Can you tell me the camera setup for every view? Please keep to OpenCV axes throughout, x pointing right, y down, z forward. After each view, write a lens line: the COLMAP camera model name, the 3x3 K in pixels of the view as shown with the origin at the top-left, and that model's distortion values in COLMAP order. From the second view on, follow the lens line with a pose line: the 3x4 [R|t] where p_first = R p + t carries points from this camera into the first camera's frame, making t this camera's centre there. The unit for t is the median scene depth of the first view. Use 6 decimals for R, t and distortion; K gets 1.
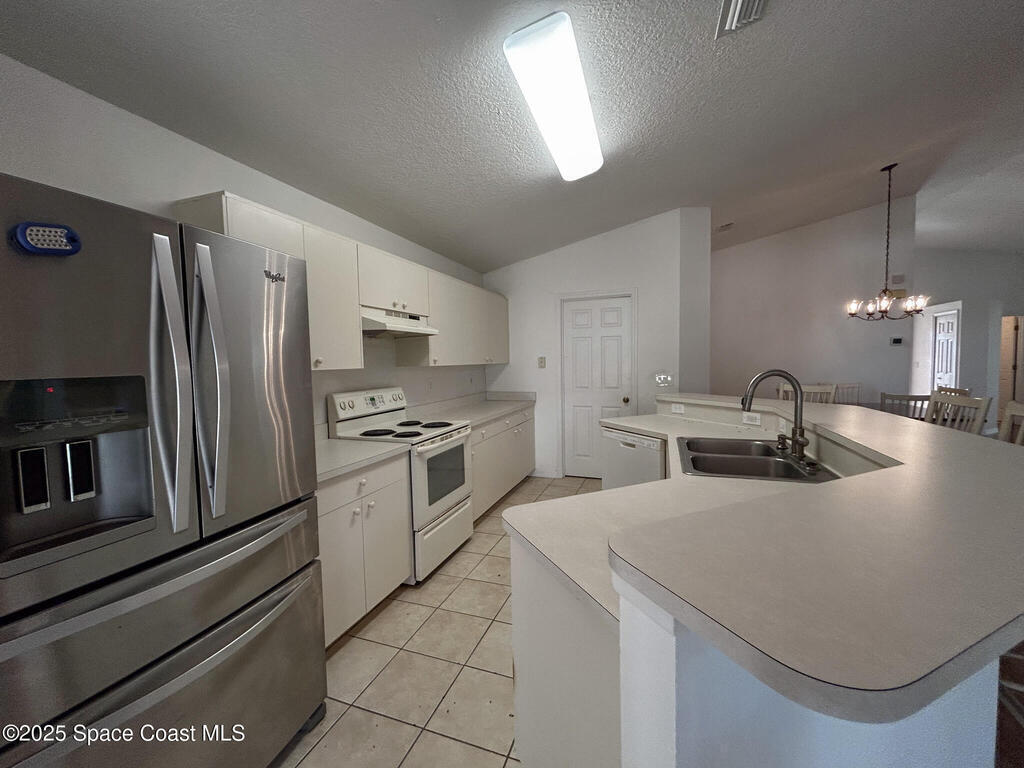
lens RADIAL K [[412.8, 0, 510.2], [0, 412.8, 382.5], [0, 0, 1]] dist [-0.000315, -0.000021]
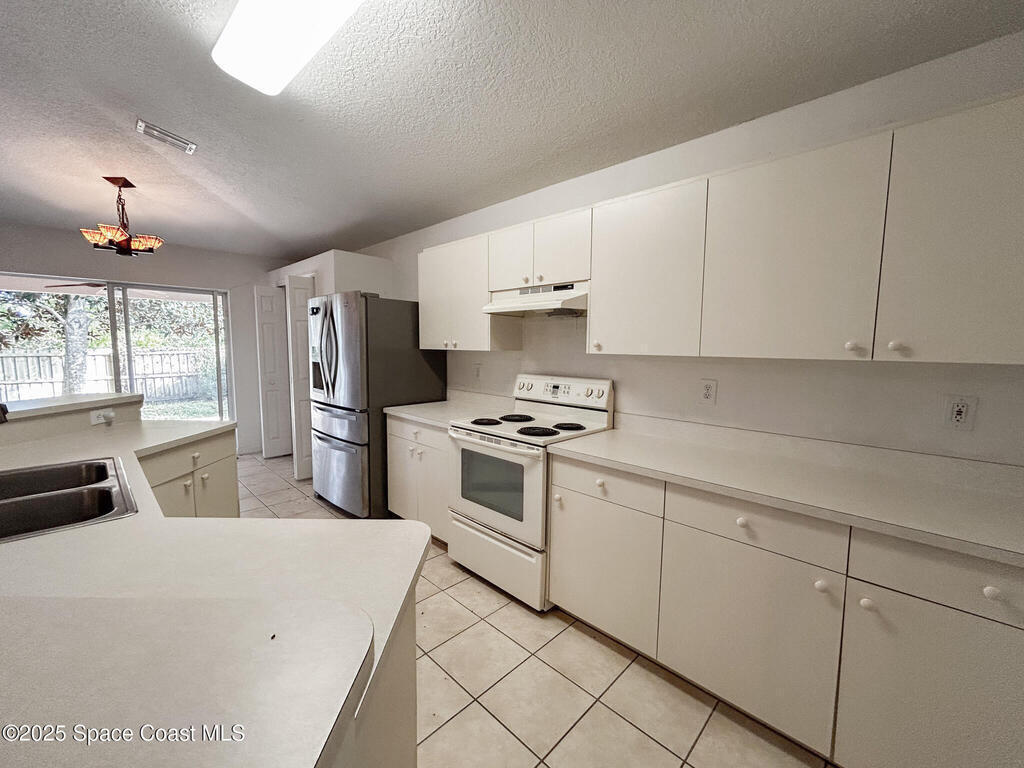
lens RADIAL K [[412.8, 0, 510.2], [0, 412.8, 382.5], [0, 0, 1]] dist [-0.000315, -0.000021]
pose [[-0.406206, 0.100555, -0.908232, 0.538309], [-0.049513, 0.990045, 0.131757, -0.085073], [0.912439, 0.098490, -0.397184, 1.305497]]
